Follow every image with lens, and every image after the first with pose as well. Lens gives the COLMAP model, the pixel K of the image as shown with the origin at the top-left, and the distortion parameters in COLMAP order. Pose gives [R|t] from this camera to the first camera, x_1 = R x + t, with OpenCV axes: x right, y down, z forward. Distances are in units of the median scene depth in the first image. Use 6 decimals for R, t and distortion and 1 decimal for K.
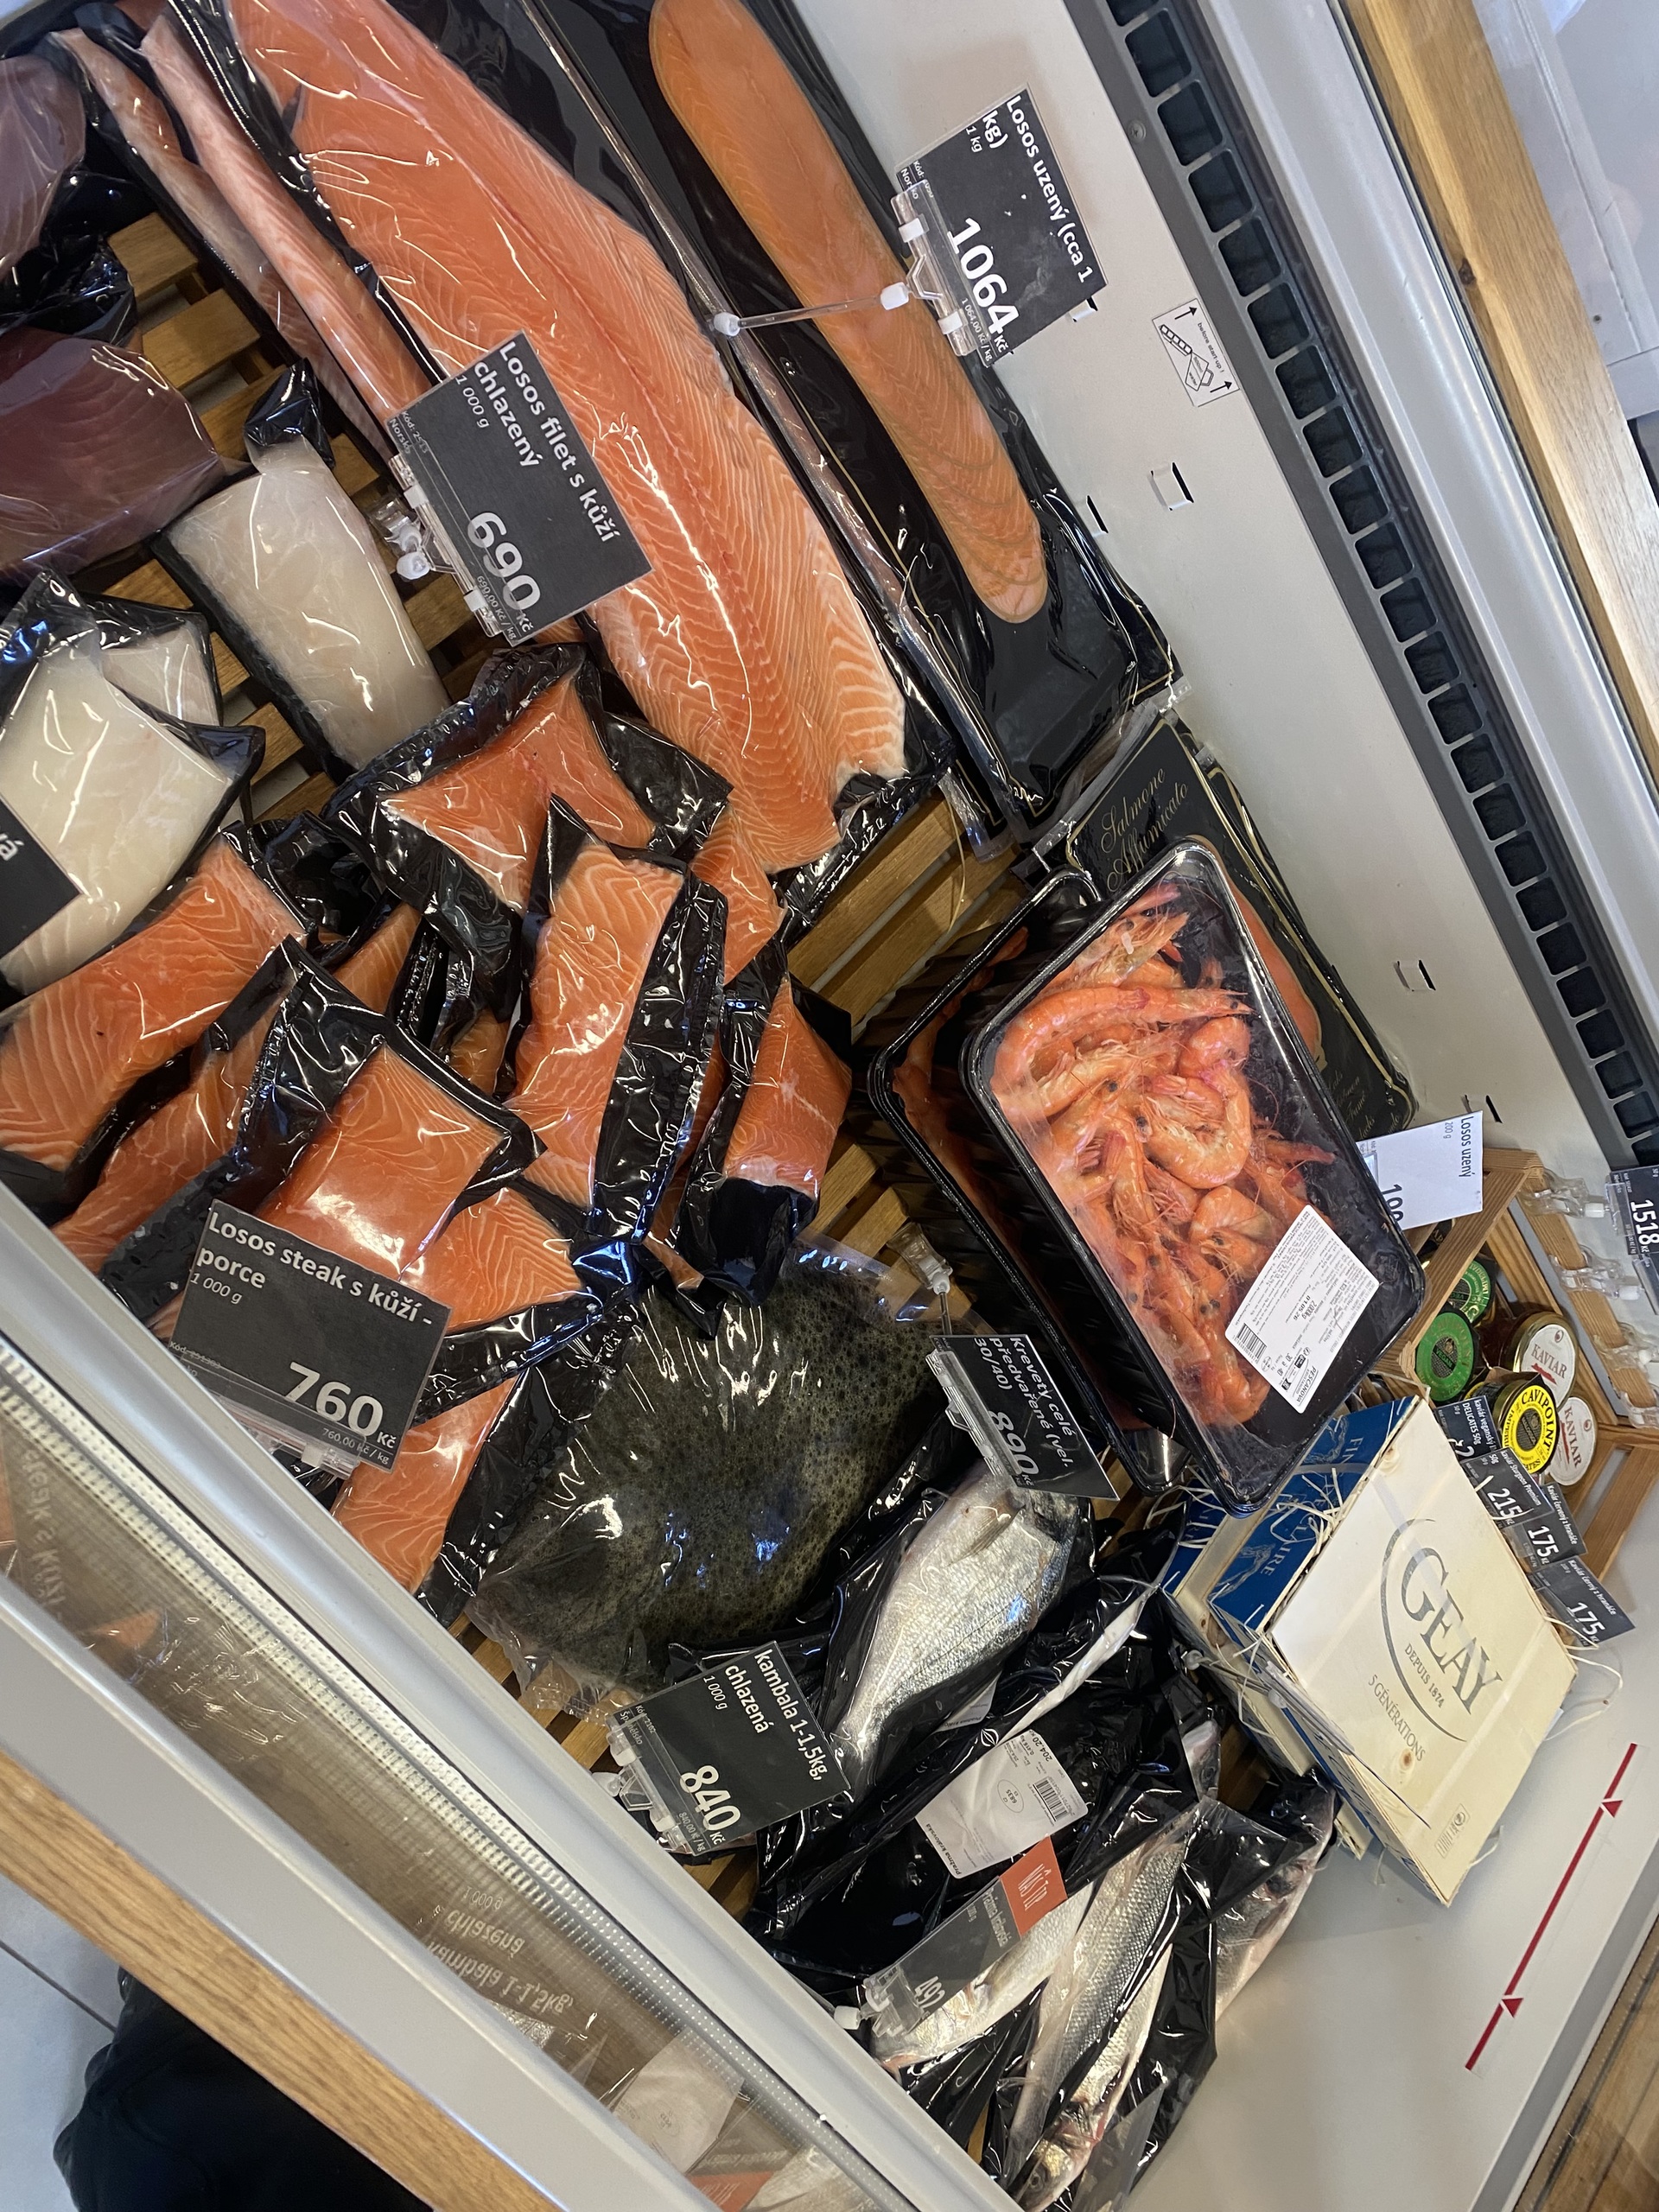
lens RADIAL K [[1670.6, 0, 835.6], [0, 1670.6, 1106.4], [0, 0, 1]] dist [0.002855, 0.001172]
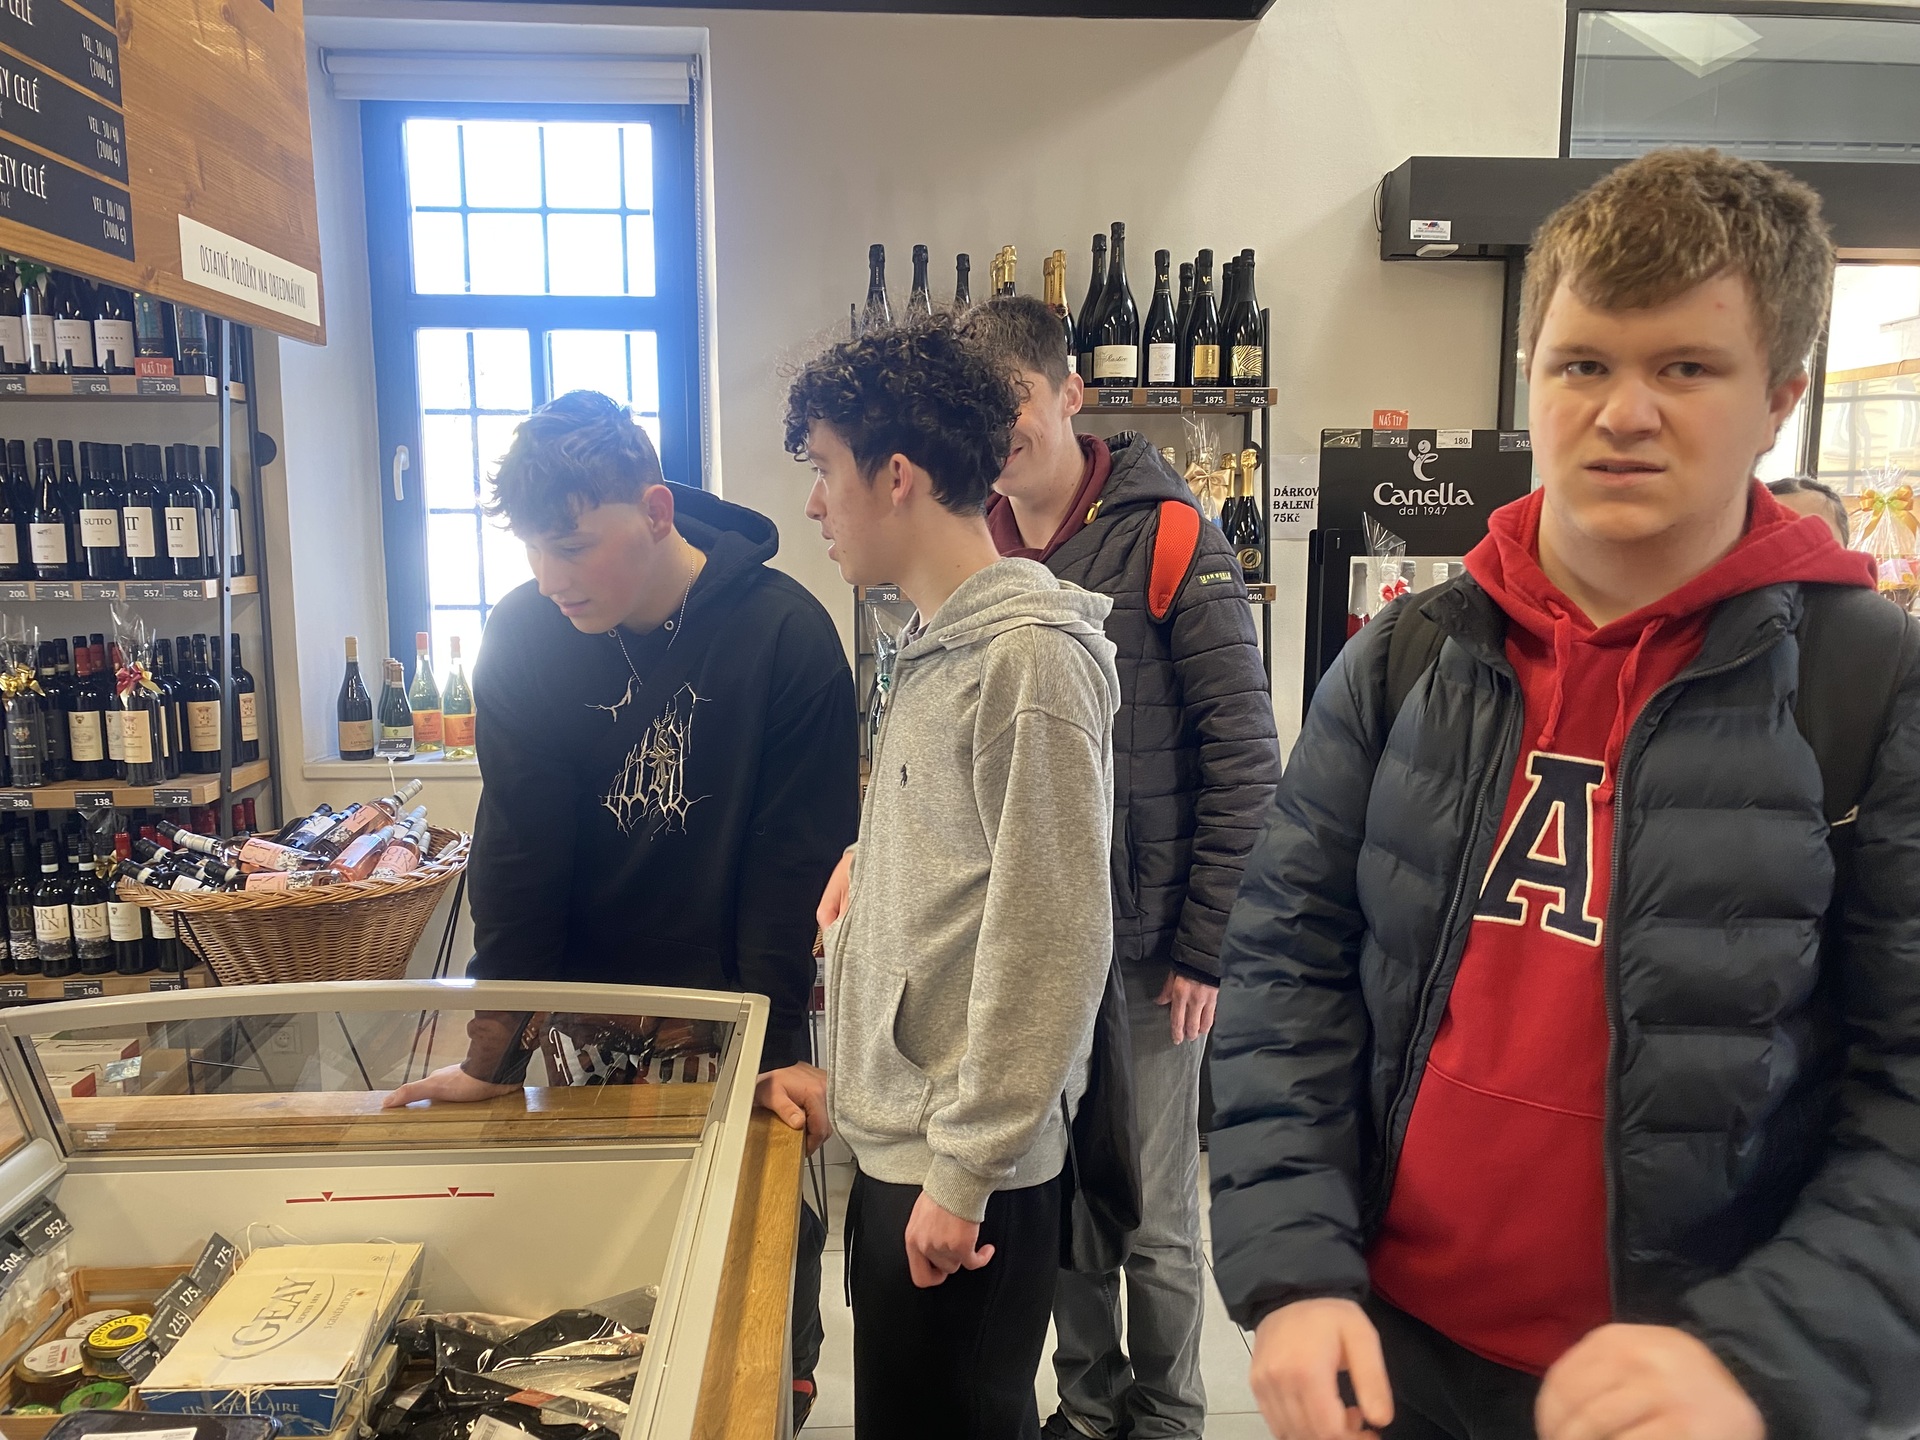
lens RADIAL K [[1450.0, 0, 957.7], [0, 1450.0, 718.1], [0, 0, 1]] dist [0.002855, 0.001172]
pose [[-0.658804, -0.632775, 0.406906, -0.296134], [0.607825, -0.128982, 0.783525, -0.329902], [-0.443311, 0.763518, 0.469591, -0.432585]]
